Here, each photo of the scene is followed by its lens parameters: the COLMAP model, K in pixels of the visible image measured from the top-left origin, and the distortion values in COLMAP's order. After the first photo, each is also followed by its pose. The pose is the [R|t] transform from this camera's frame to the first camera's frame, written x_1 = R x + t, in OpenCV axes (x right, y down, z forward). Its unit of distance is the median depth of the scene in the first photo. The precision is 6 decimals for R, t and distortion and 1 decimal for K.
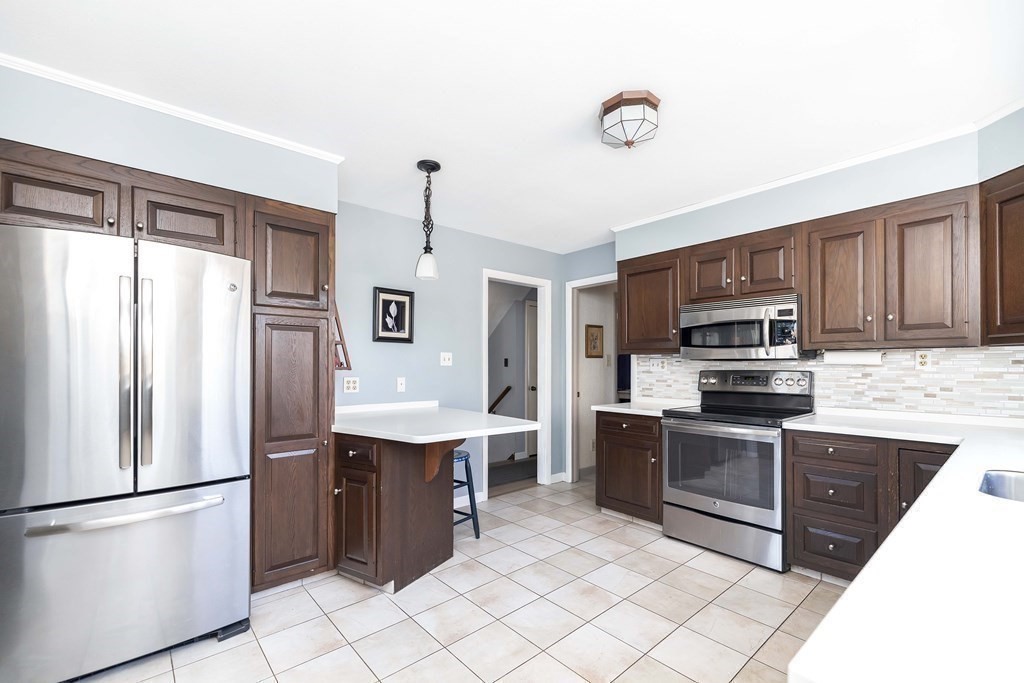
lens RADIAL K [[441.7, 0, 495.4], [0, 441.7, 360.3], [0, 0, 1]] dist [0.000453, 0.000059]
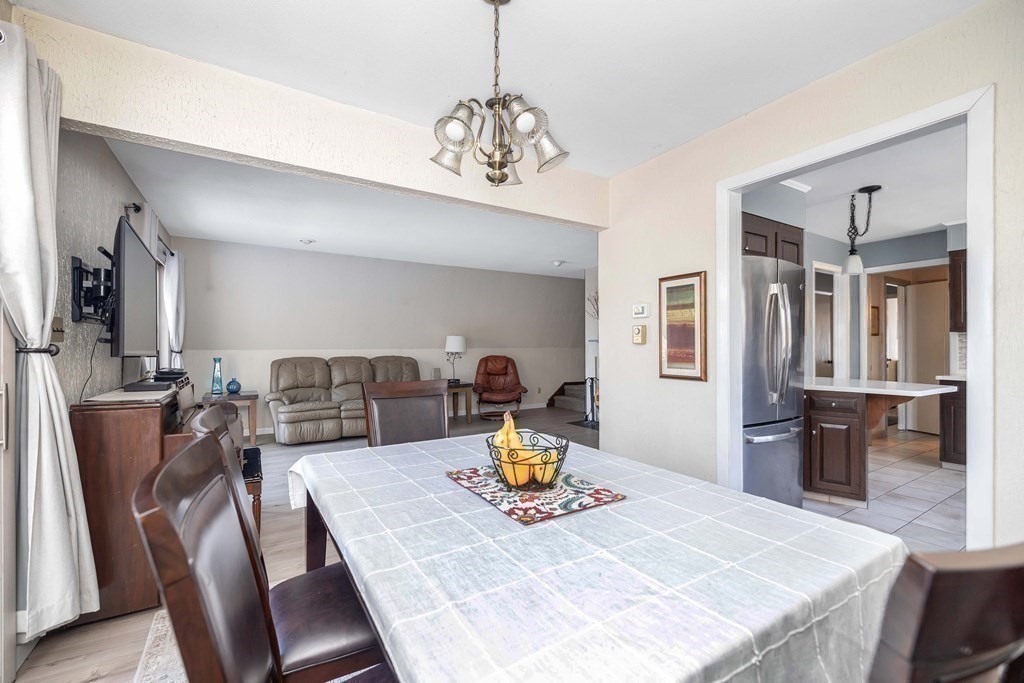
lens RADIAL K [[434.8, 0, 512.0], [0, 434.8, 341.5], [0, 0, 1]] dist [-0.000673, -0.000021]
pose [[0.989646, 0.000093, -0.143528, -0.912415], [0.000581, 0.999989, 0.004653, 0.005625], [0.143527, -0.004688, 0.989635, -0.389342]]
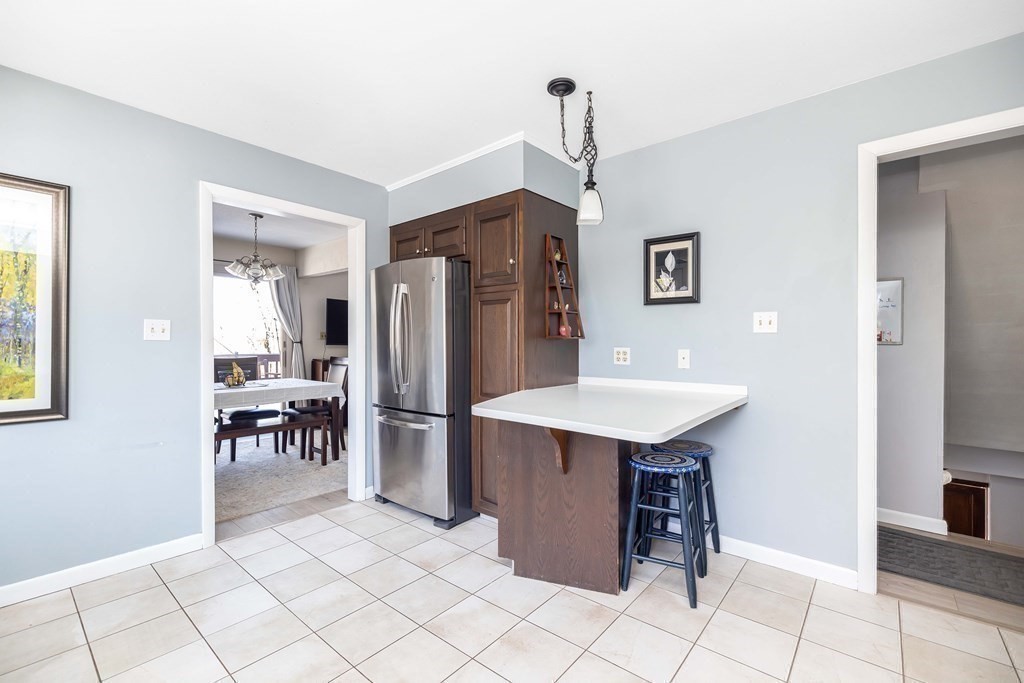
lens RADIAL K [[434.8, 0, 512.0], [0, 434.8, 341.5], [0, 0, 1]] dist [-0.000673, -0.000021]
pose [[0.172017, -0.001819, -0.985092, 0.559297], [0.011722, 0.999931, 0.000200, 0.025624], [0.985024, -0.011582, 0.172026, 0.690431]]
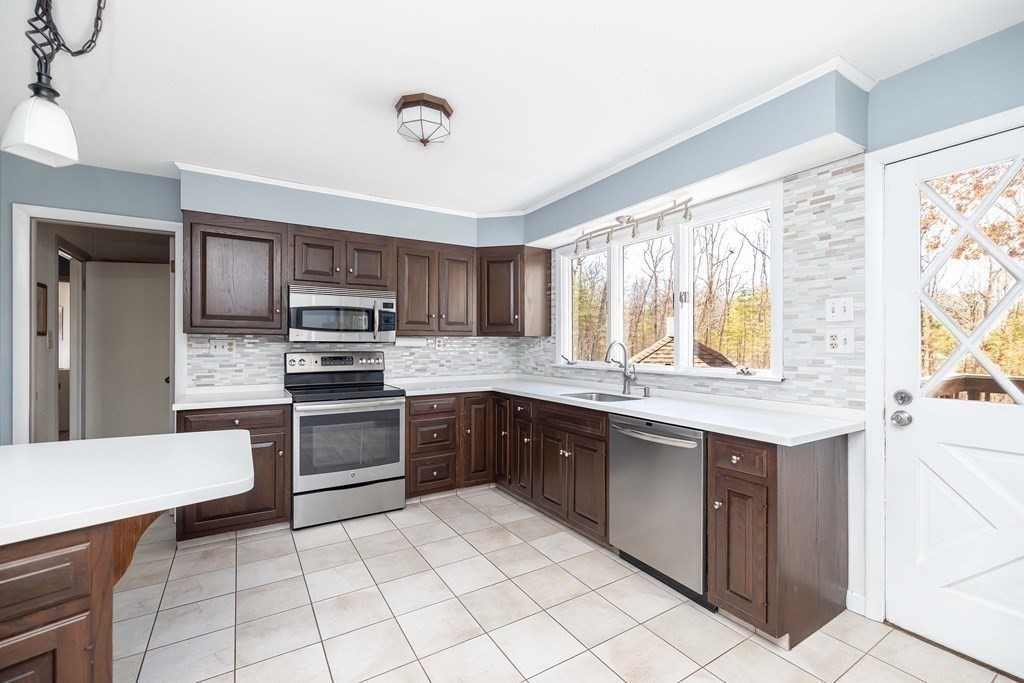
lens RADIAL K [[434.8, 0, 512.0], [0, 434.8, 341.5], [0, 0, 1]] dist [-0.000673, -0.000021]
pose [[0.143394, 0.009600, 0.989619, -0.491845], [-0.010681, 0.999910, -0.008152, 0.001249], [-0.989608, -0.009401, 0.143484, 0.443135]]
